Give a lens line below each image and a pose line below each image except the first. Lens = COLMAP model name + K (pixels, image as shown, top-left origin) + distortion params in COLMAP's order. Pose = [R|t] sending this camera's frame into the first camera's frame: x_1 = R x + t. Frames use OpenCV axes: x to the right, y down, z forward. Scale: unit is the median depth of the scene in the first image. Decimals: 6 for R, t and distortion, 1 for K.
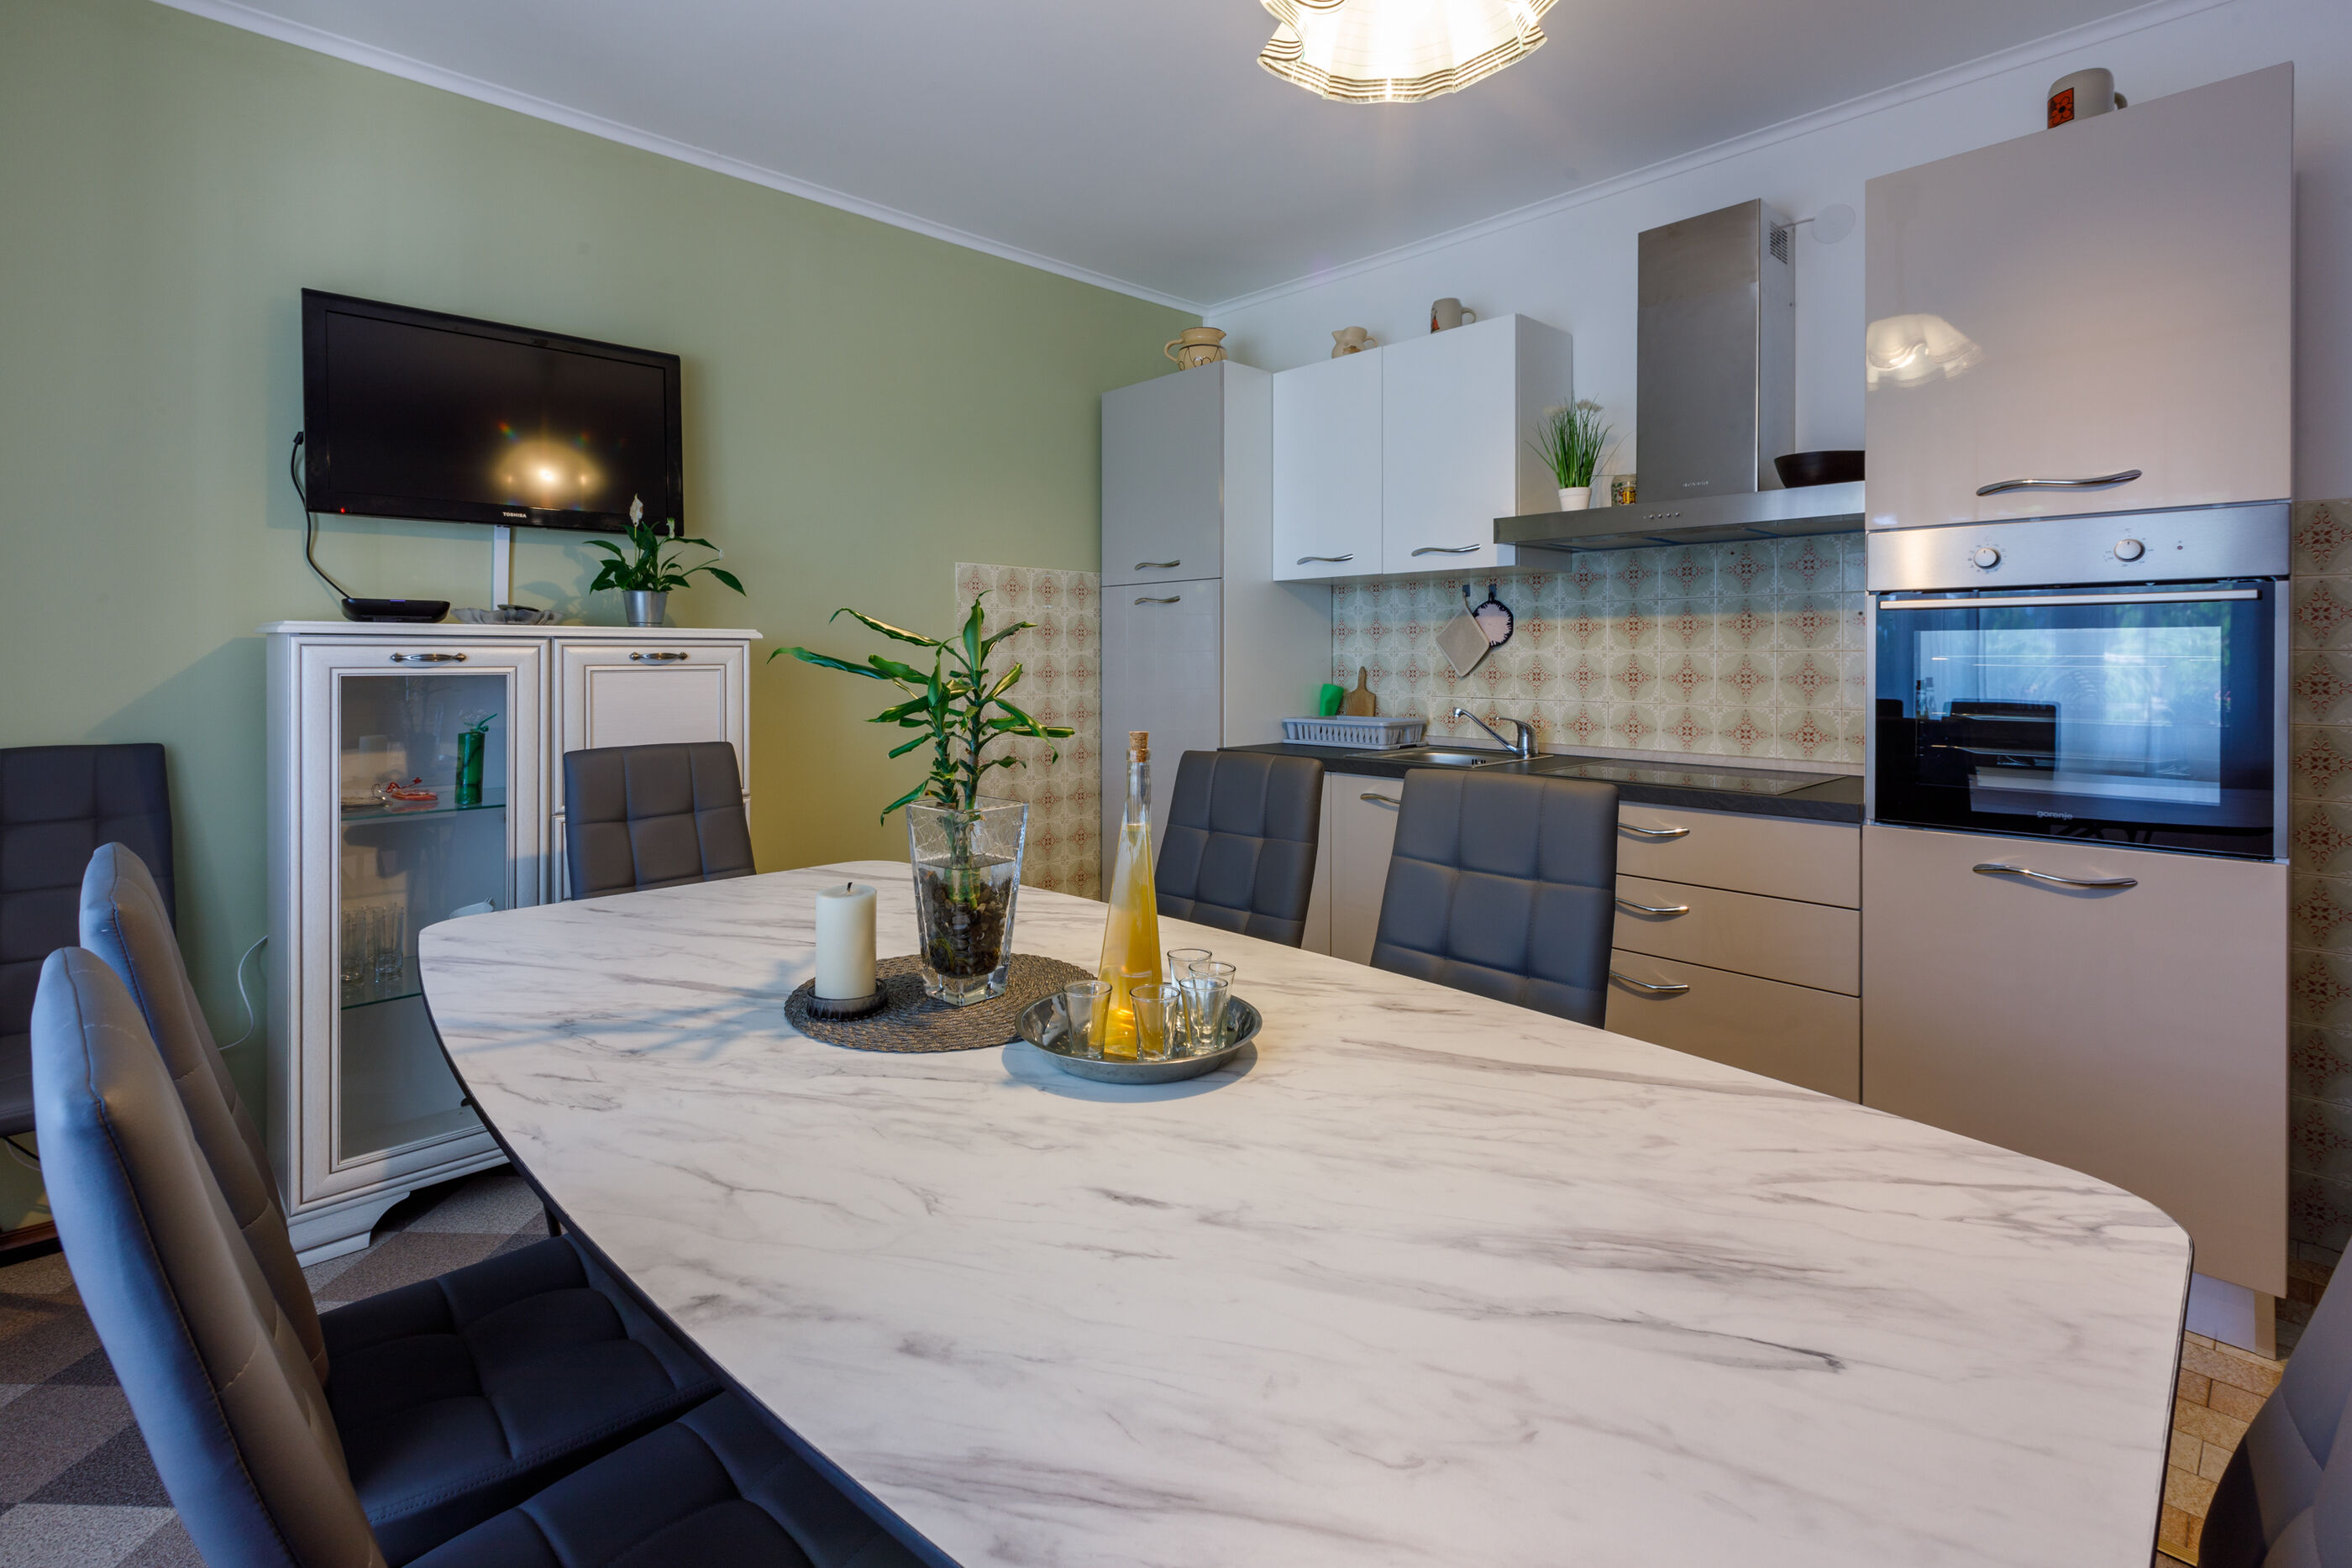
lens RADIAL K [[1073.7, 0, 1181.5], [0, 1073.7, 657.8], [0, 0, 1]] dist [0.002565, 0.000040]
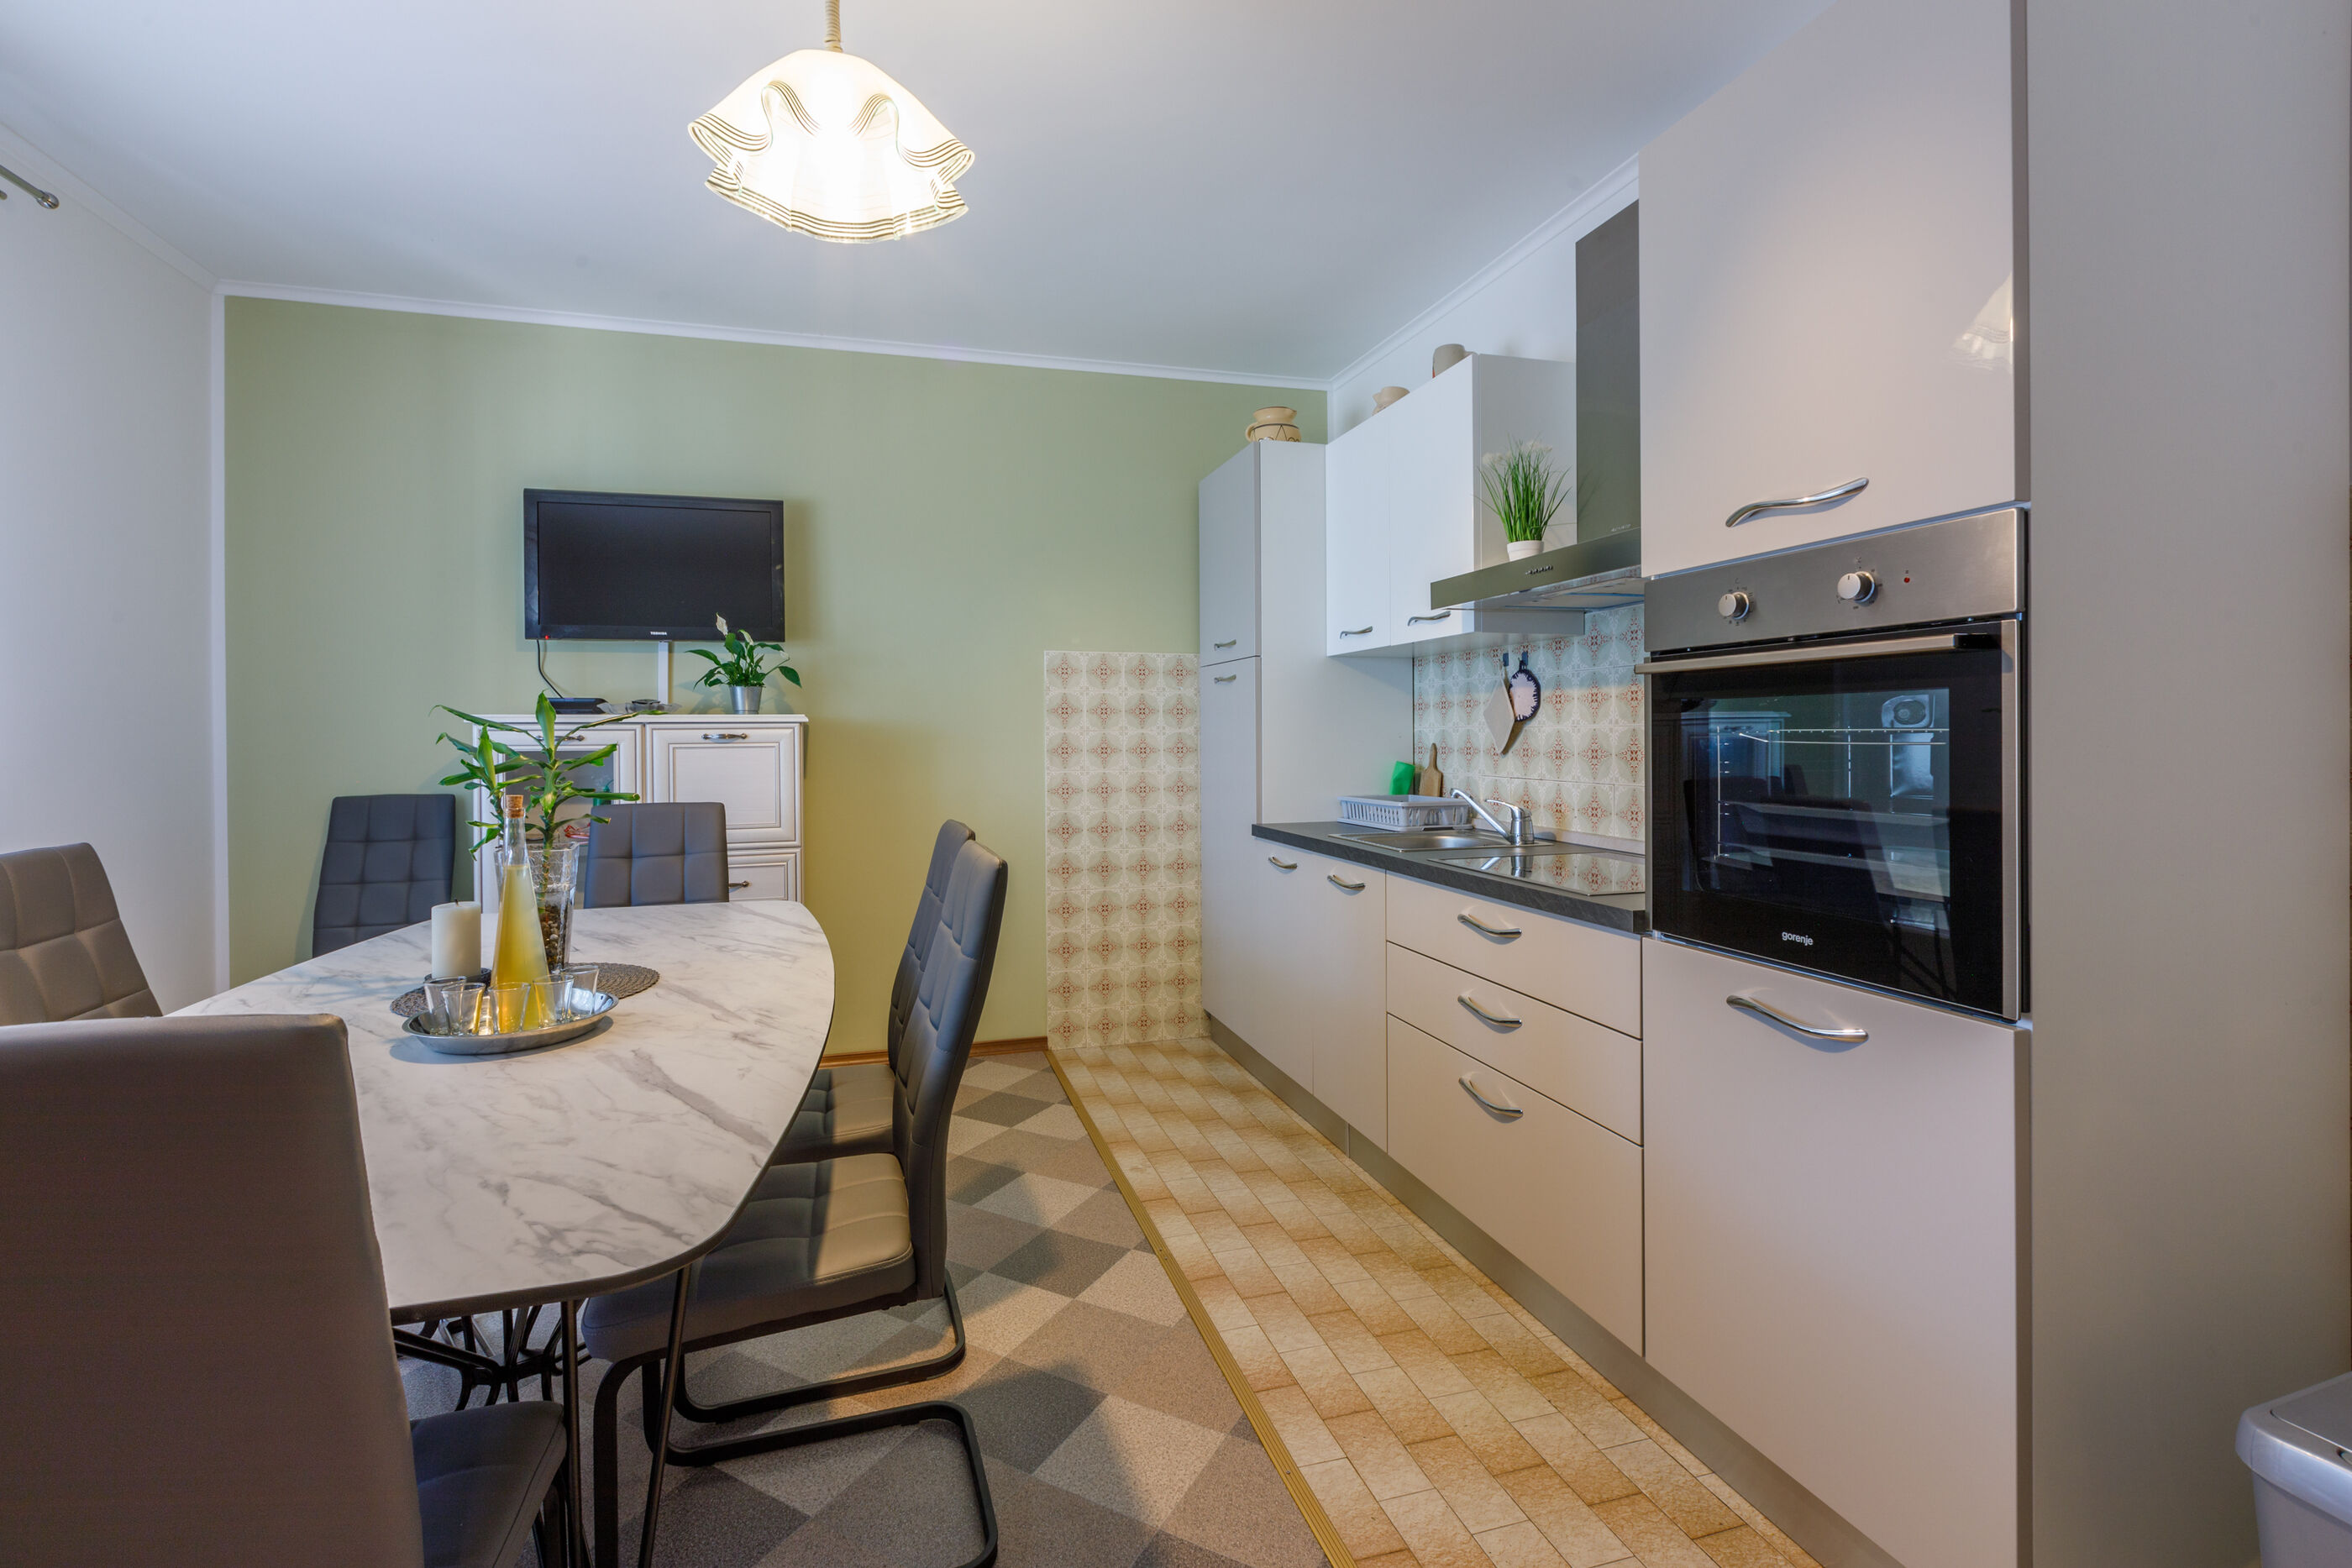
lens RADIAL K [[1073.4, 0, 1180.8], [0, 1073.4, 733.9], [0, 0, 1]] dist [0.002034, 0.000262]
pose [[0.887501, -0.005168, -0.460777, 0.506075], [0.005260, 0.999986, -0.001085, -0.000183], [0.460776, -0.001460, 0.887515, 0.079554]]
